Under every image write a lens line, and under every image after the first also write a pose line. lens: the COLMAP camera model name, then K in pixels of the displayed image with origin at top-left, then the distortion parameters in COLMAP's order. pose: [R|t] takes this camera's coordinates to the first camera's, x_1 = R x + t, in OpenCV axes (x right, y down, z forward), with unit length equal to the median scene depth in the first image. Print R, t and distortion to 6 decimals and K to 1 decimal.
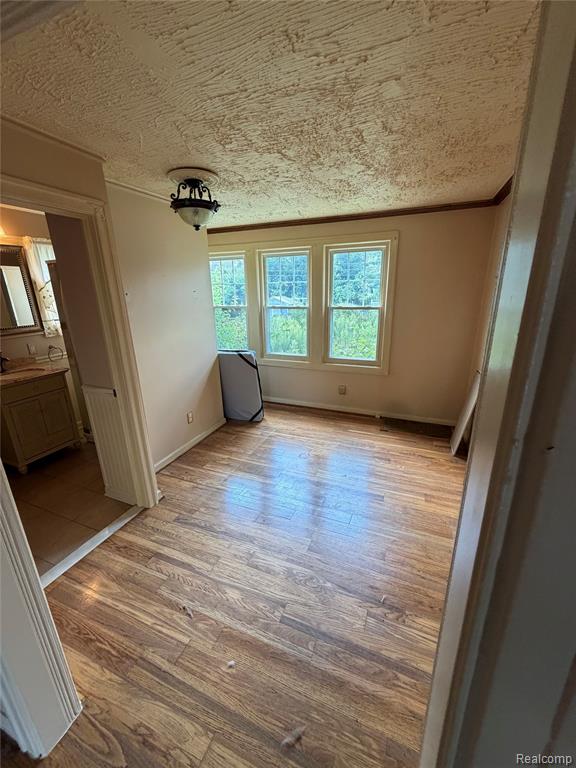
lens RADIAL K [[318.0, 0, 288.0], [0, 318.0, 384.0], [0, 0, 1]] dist [0.000965, 0.000148]
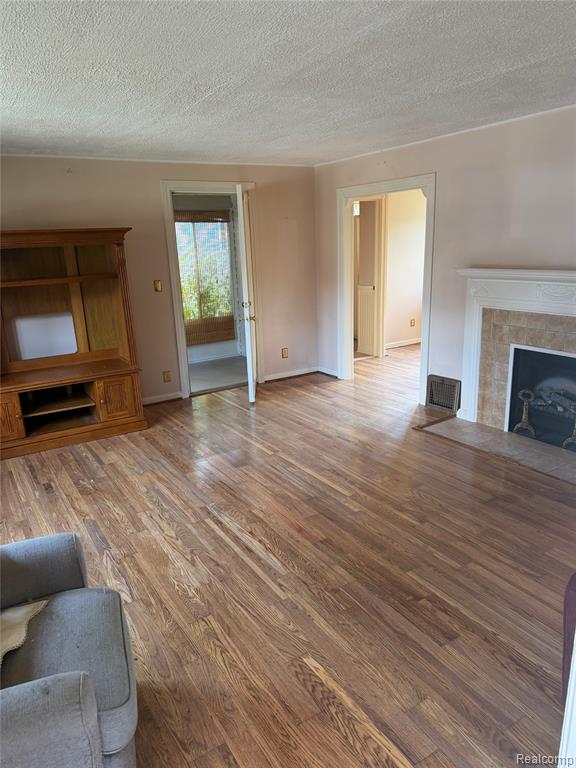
lens RADIAL K [[526.0, 0, 288.0], [0, 526.0, 384.0], [0, 0, 1]] dist [0.005907, -0.003647]
pose [[0.821414, 0.148840, -0.550569, 1.036339], [-0.158798, 0.986859, 0.029871, 0.715573], [0.547780, 0.062893, 0.834255, -2.273469]]
